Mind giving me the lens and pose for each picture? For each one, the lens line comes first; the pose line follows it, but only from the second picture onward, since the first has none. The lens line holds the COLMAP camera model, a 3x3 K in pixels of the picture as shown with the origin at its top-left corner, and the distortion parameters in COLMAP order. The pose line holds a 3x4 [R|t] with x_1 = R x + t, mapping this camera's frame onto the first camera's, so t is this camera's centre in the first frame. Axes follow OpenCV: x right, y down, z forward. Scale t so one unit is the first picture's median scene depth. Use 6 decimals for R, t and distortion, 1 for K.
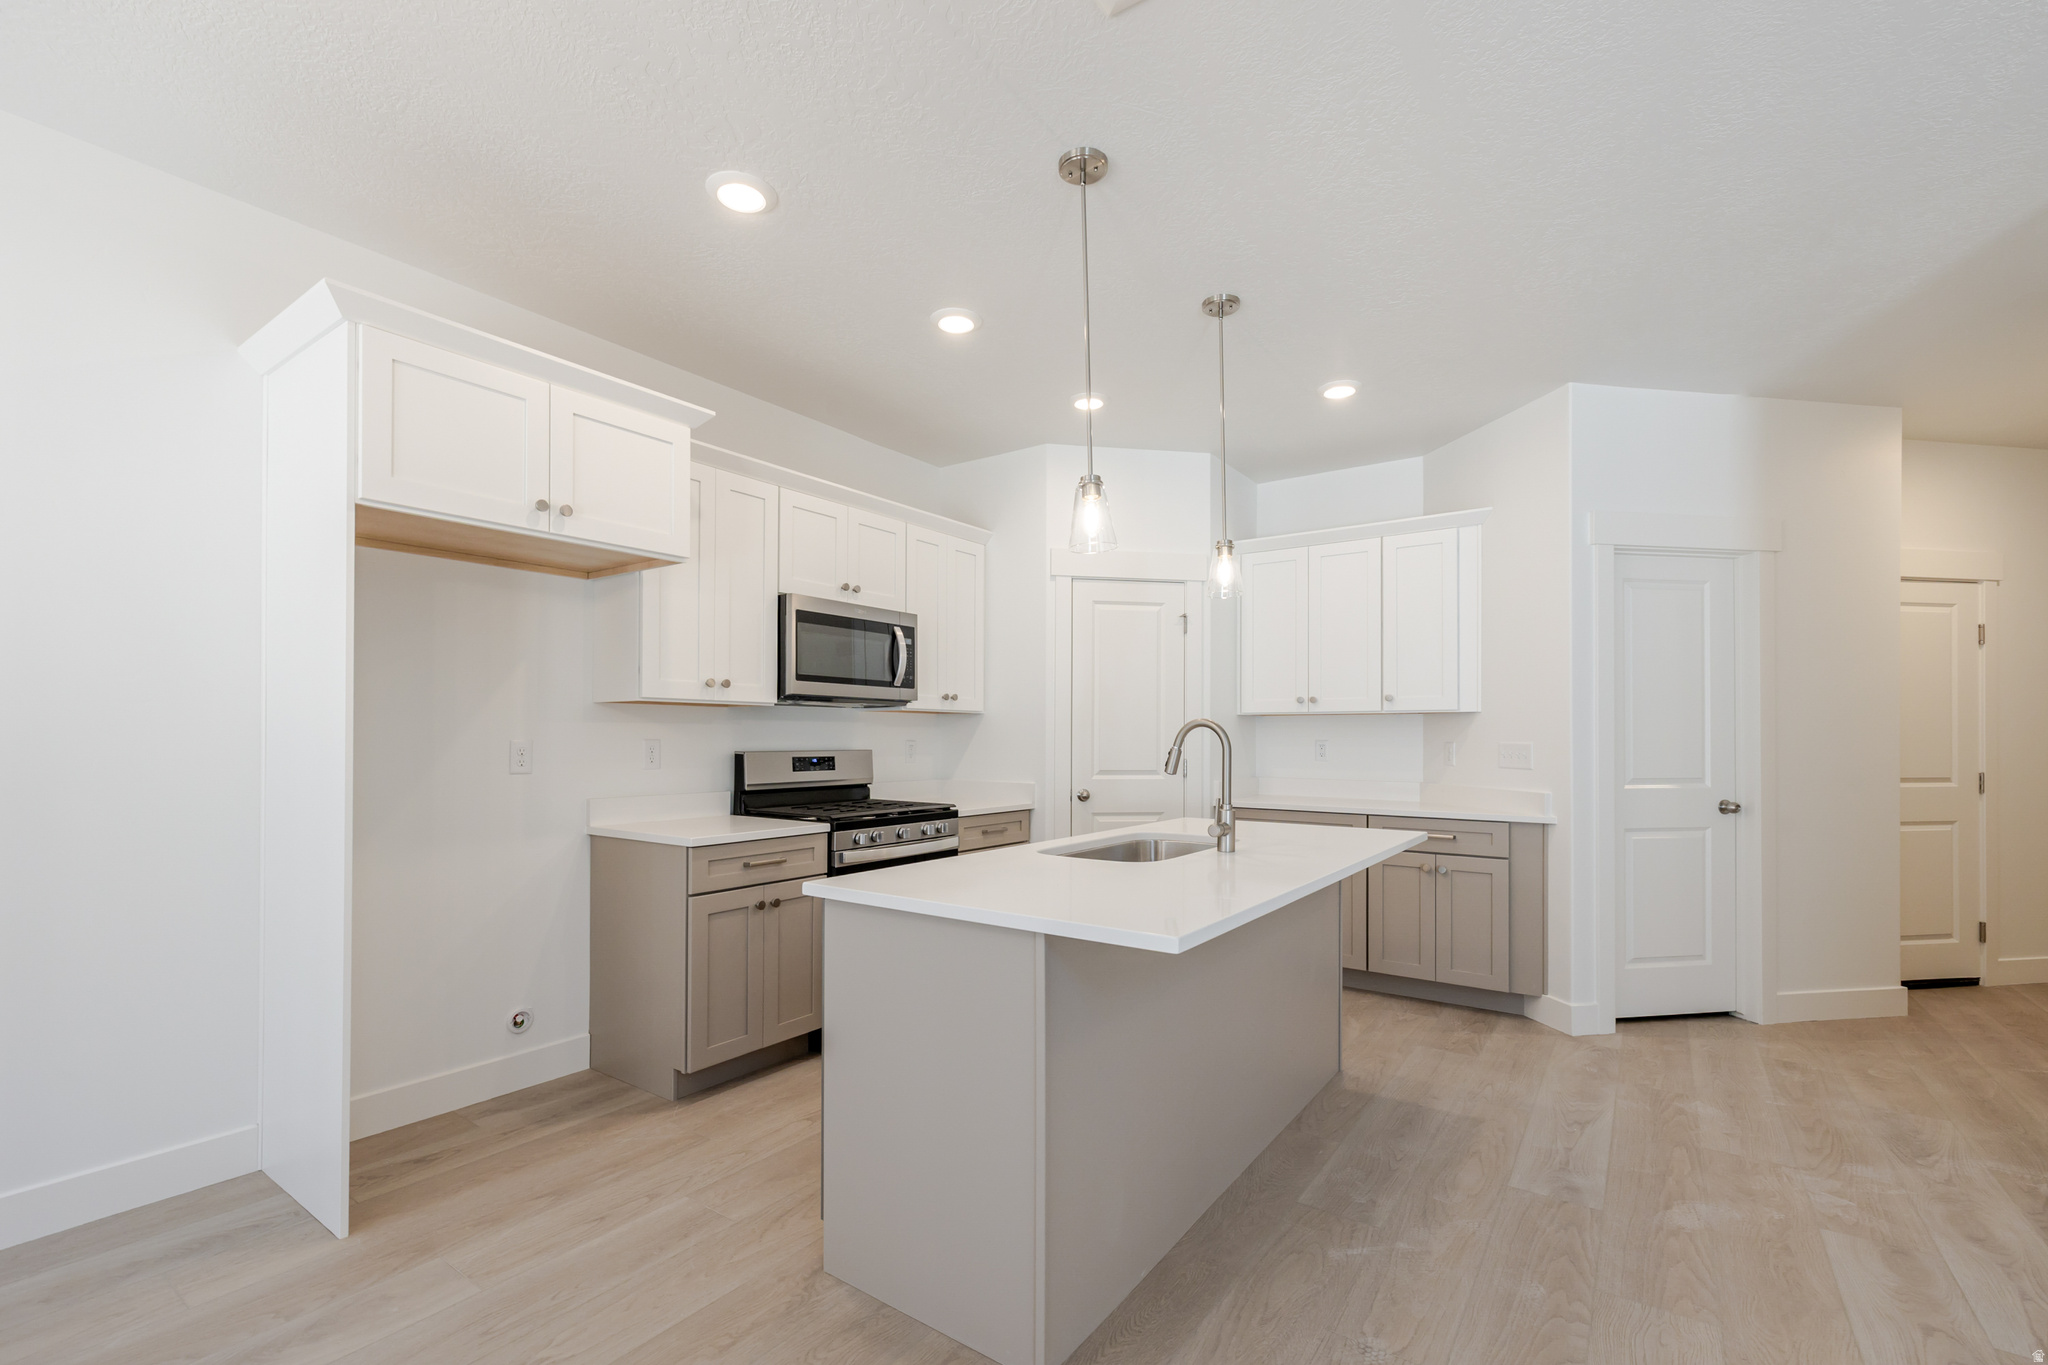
lens RADIAL K [[893.5, 0, 1025.2], [0, 893.5, 735.9], [0, 0, 1]] dist [0.002258, -0.000144]
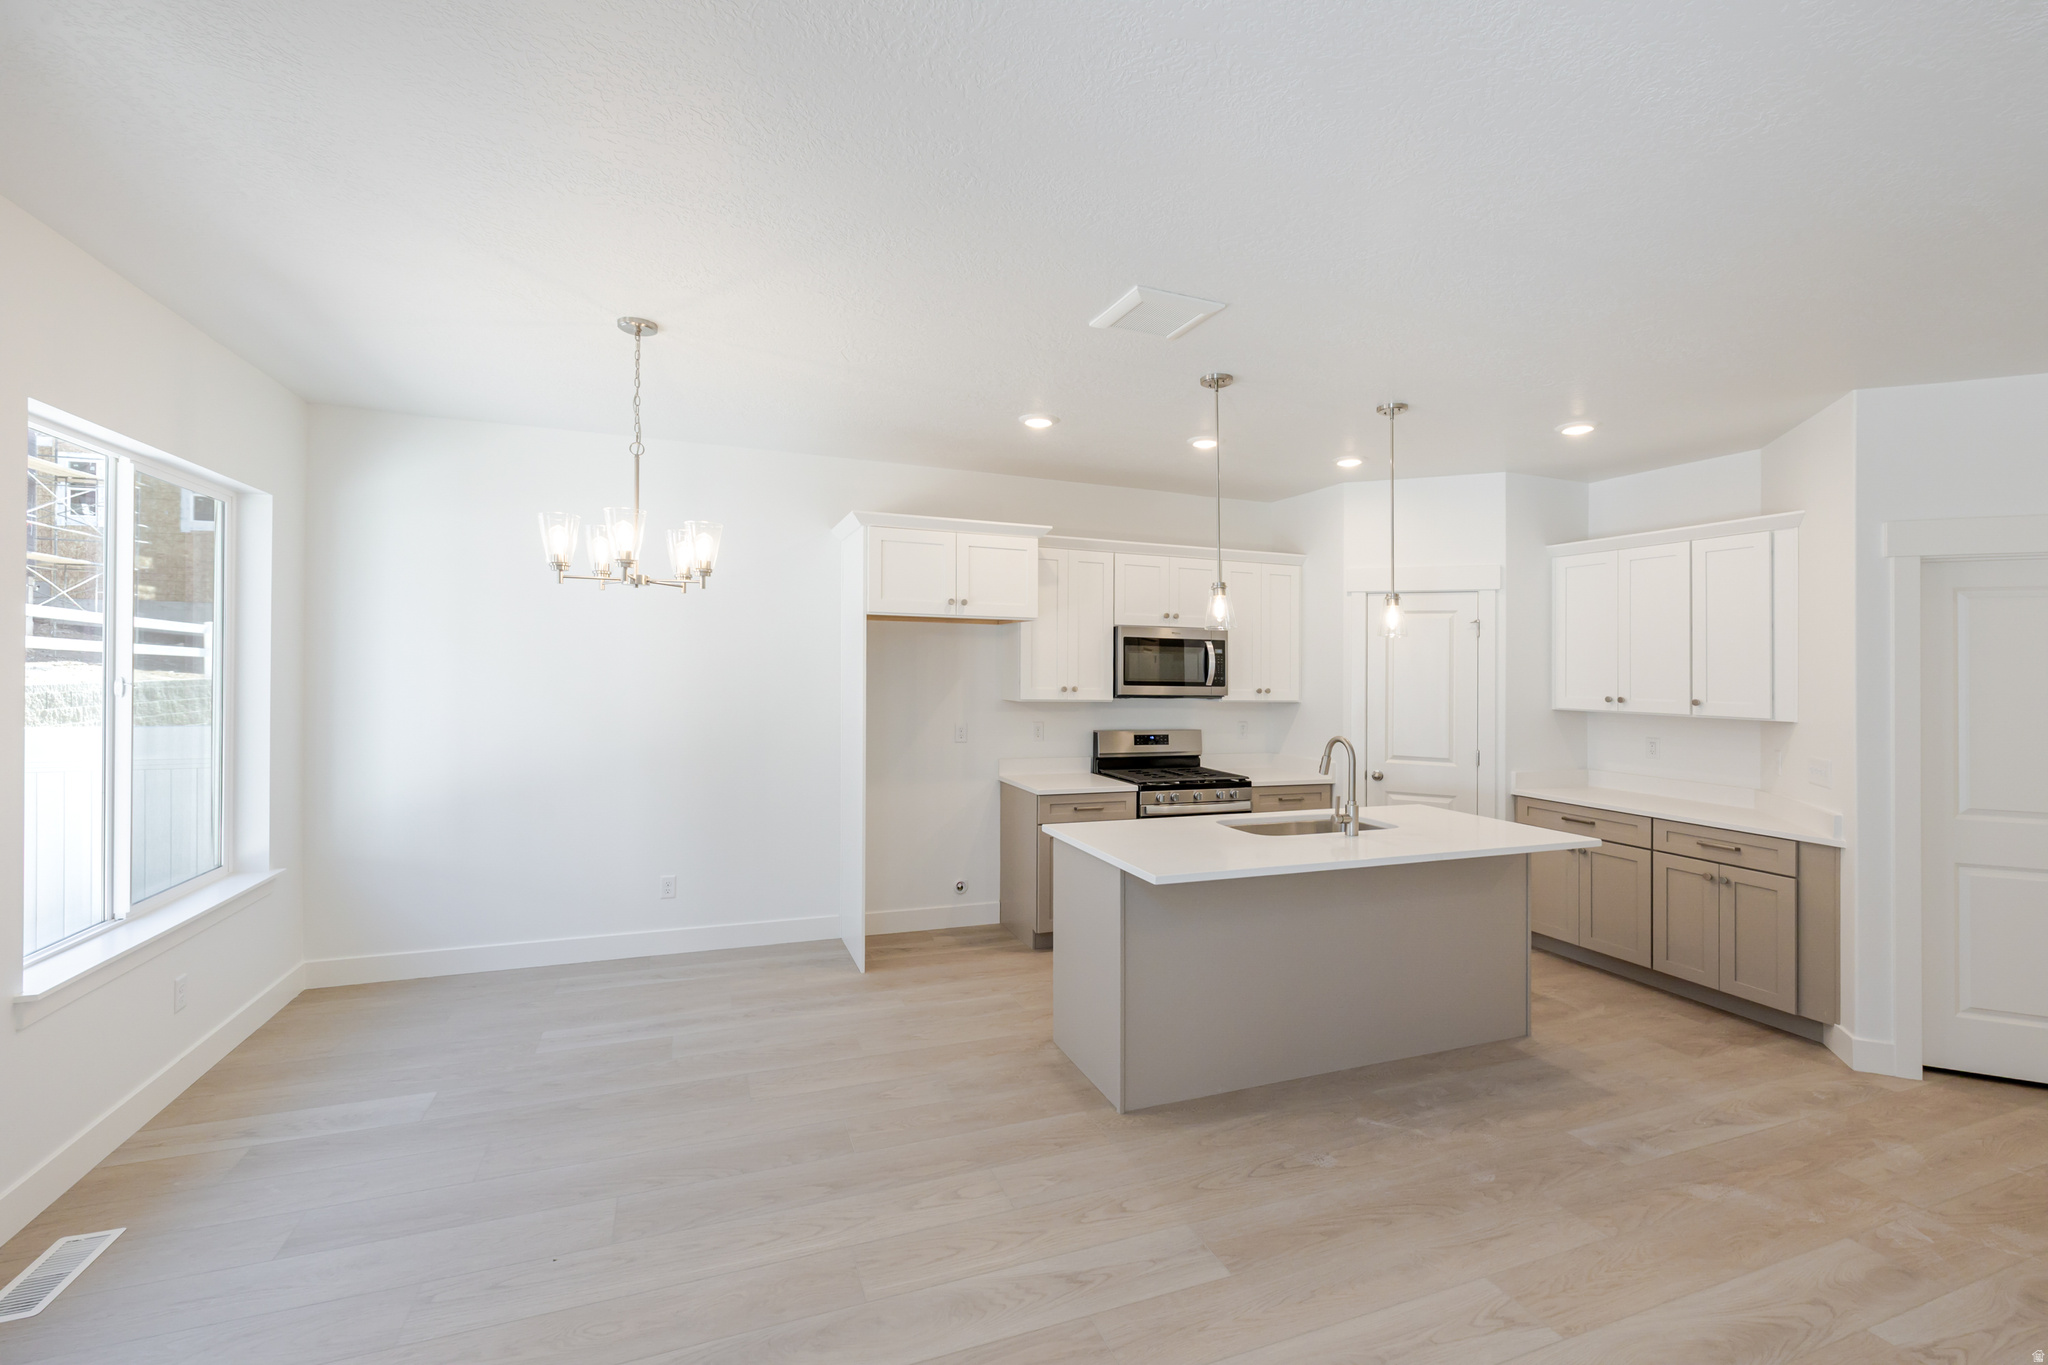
lens RADIAL K [[871.4, 0, 1015.4], [0, 871.4, 669.8], [0, 0, 1]] dist [0.001117, -0.000060]
pose [[0.831189, 0.010054, -0.555899, 0.388417], [-0.012756, 0.999918, -0.000988, -0.084041], [0.555843, 0.007912, 0.831250, -0.289810]]
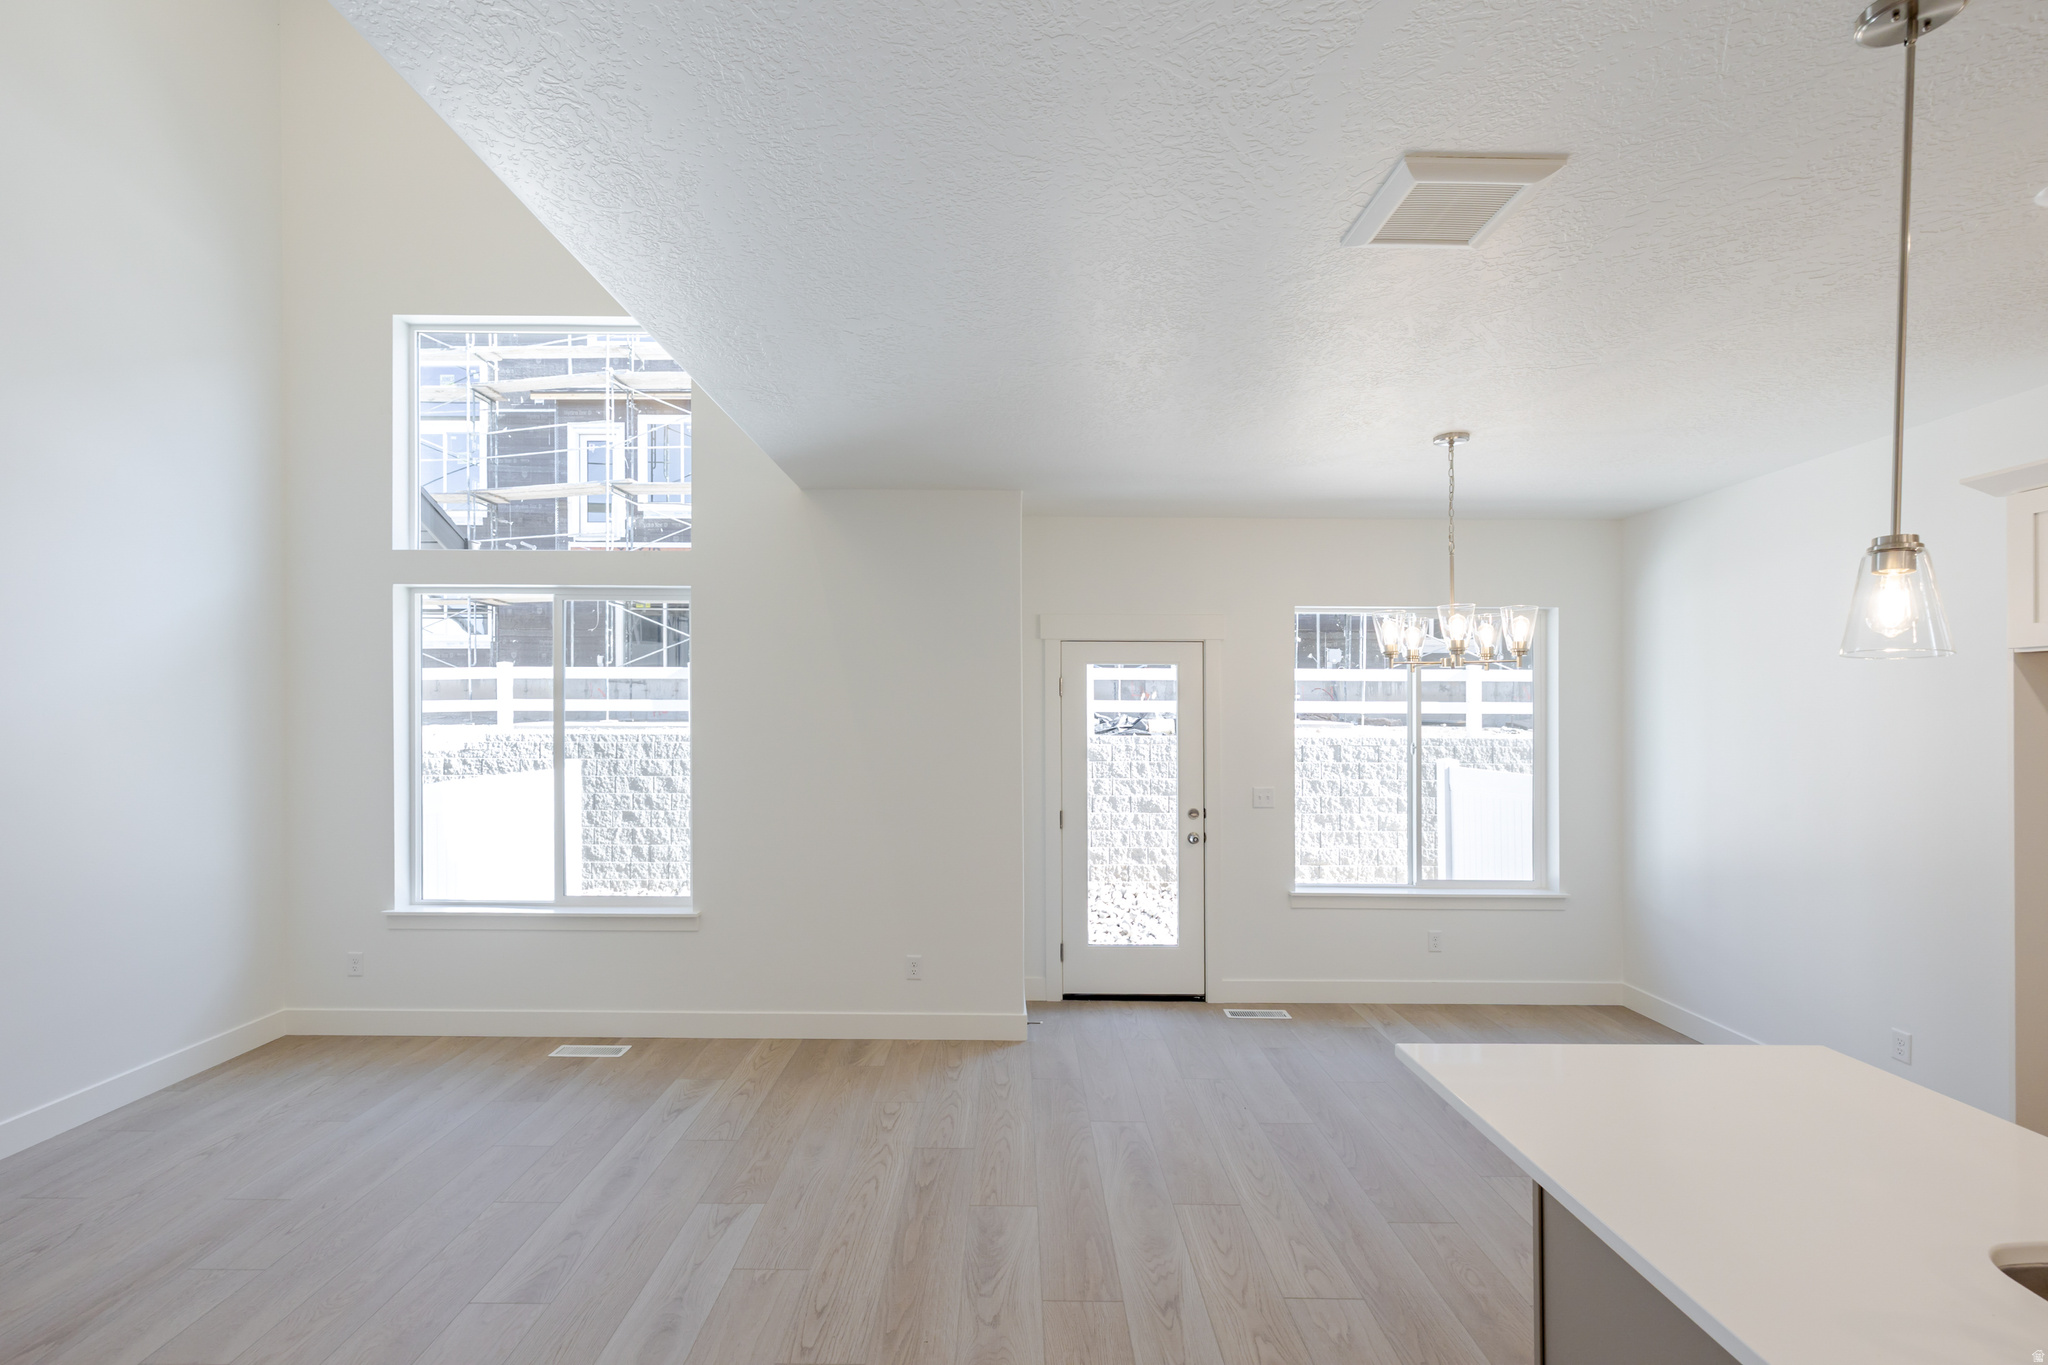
lens RADIAL K [[893.5, 0, 1025.2], [0, 893.5, 735.9], [0, 0, 1]] dist [0.002258, -0.000144]
pose [[-0.811359, 0.006389, -0.584513, 0.568270], [-0.007041, 0.999761, 0.020700, -0.102306], [0.584506, 0.020911, -0.811120, 0.716519]]
